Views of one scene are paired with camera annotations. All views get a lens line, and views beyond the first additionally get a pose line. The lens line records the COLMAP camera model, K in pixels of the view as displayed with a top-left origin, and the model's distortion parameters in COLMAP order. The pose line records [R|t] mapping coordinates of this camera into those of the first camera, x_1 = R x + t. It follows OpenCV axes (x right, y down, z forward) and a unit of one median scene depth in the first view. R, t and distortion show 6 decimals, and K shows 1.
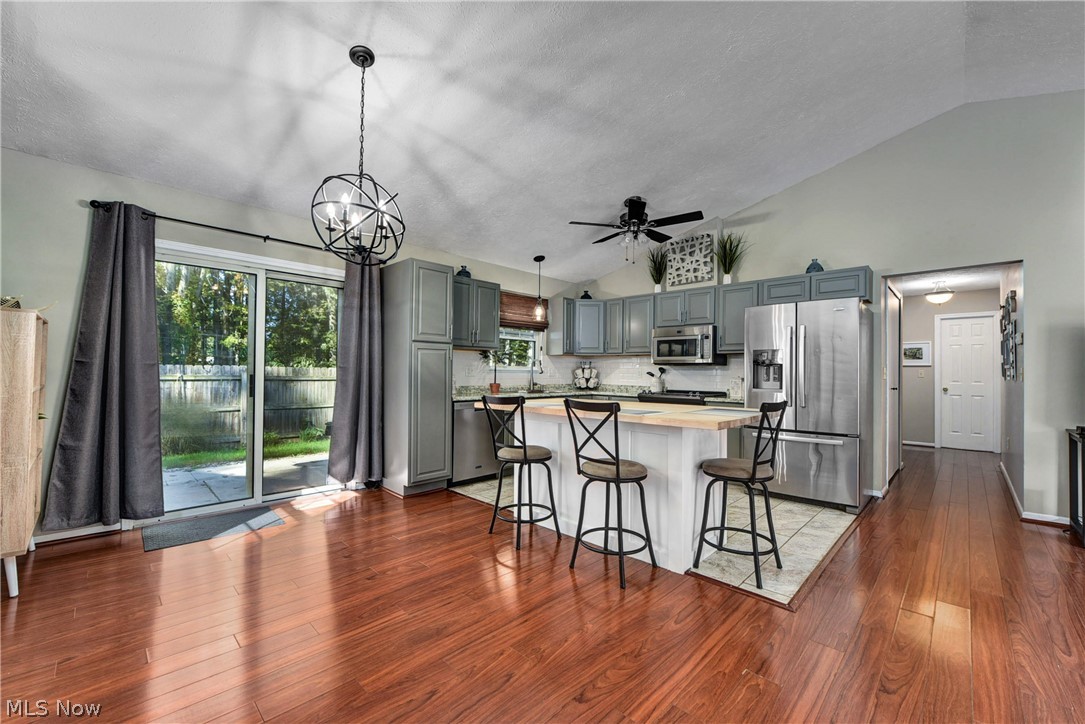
lens RADIAL K [[434.8, 0, 542.0], [0, 434.8, 366.9], [0, 0, 1]] dist [-0.008861, -0.000029]
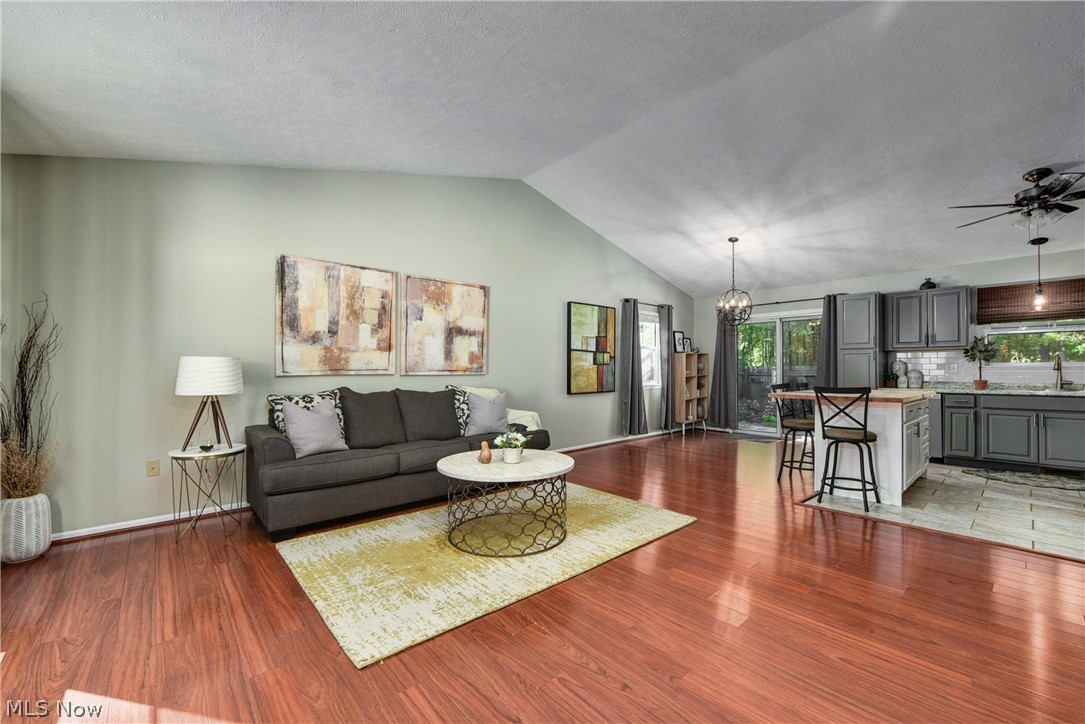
lens RADIAL K [[435.2, 0, 544.1], [0, 435.2, 366.9], [0, 0, 1]] dist [-0.009196, -0.000172]
pose [[-0.065315, -0.016444, -0.997729, 1.039071], [0.013105, 0.999764, -0.017335, 0.012007], [0.997779, -0.014207, -0.065084, 0.044036]]
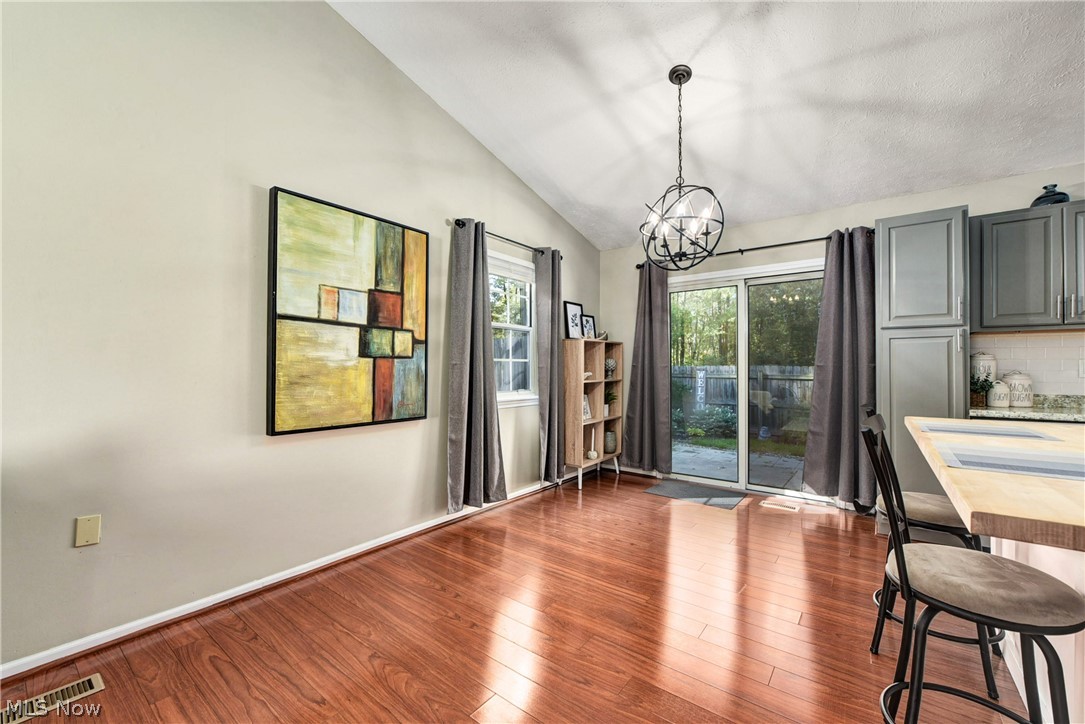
lens RADIAL K [[432.1, 0, 543.1], [0, 432.1, 366.7], [0, 0, 1]] dist [-0.010109, -0.000410]
pose [[0.118036, -0.016927, -0.992865, 0.293370], [0.012637, 0.999799, -0.015543, 0.007328], [0.992929, -0.010713, 0.118226, 0.266213]]
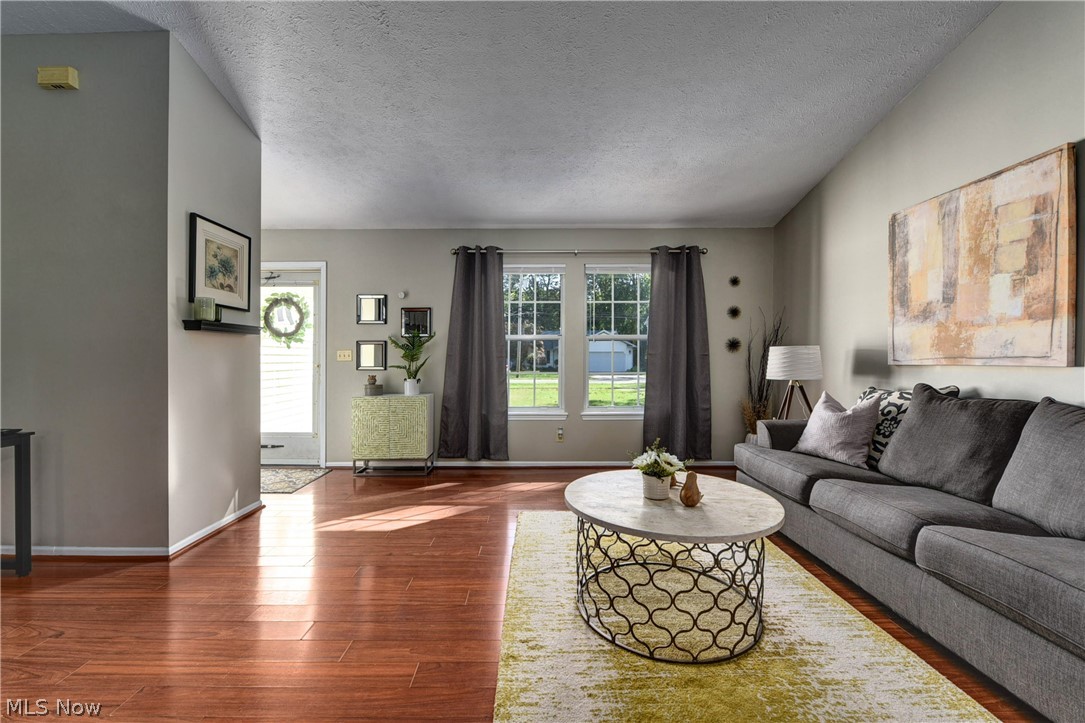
lens RADIAL K [[440.5, 0, 532.5], [0, 440.5, 362.9], [0, 0, 1]] dist [-0.008891, 0.000050]
pose [[-0.699732, -0.017031, 0.714202, 0.228251], [-0.015475, 0.999843, 0.008681, 0.007670], [-0.714238, -0.004977, -0.699885, 0.326097]]
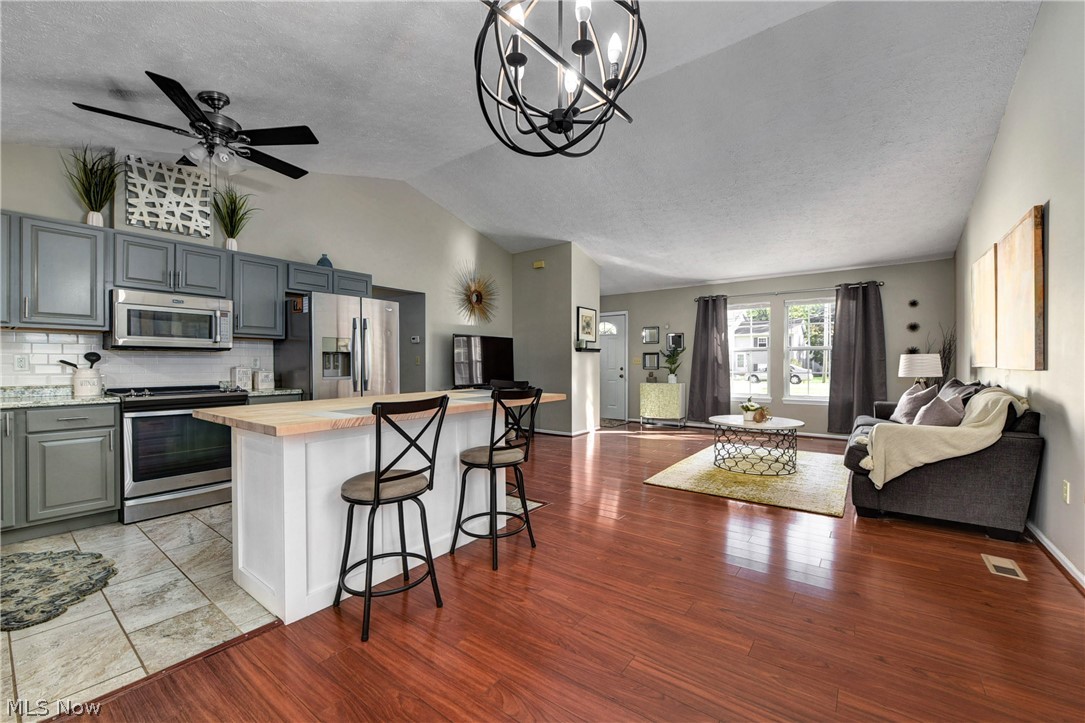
lens RADIAL K [[435.2, 0, 544.1], [0, 435.2, 366.4], [0, 0, 1]] dist [-0.009196, -0.000172]
pose [[-0.130839, -0.018256, 0.991236, -0.457732], [-0.012535, 0.999781, 0.016759, 0.003416], [-0.991324, -0.010232, -0.131039, 0.538180]]
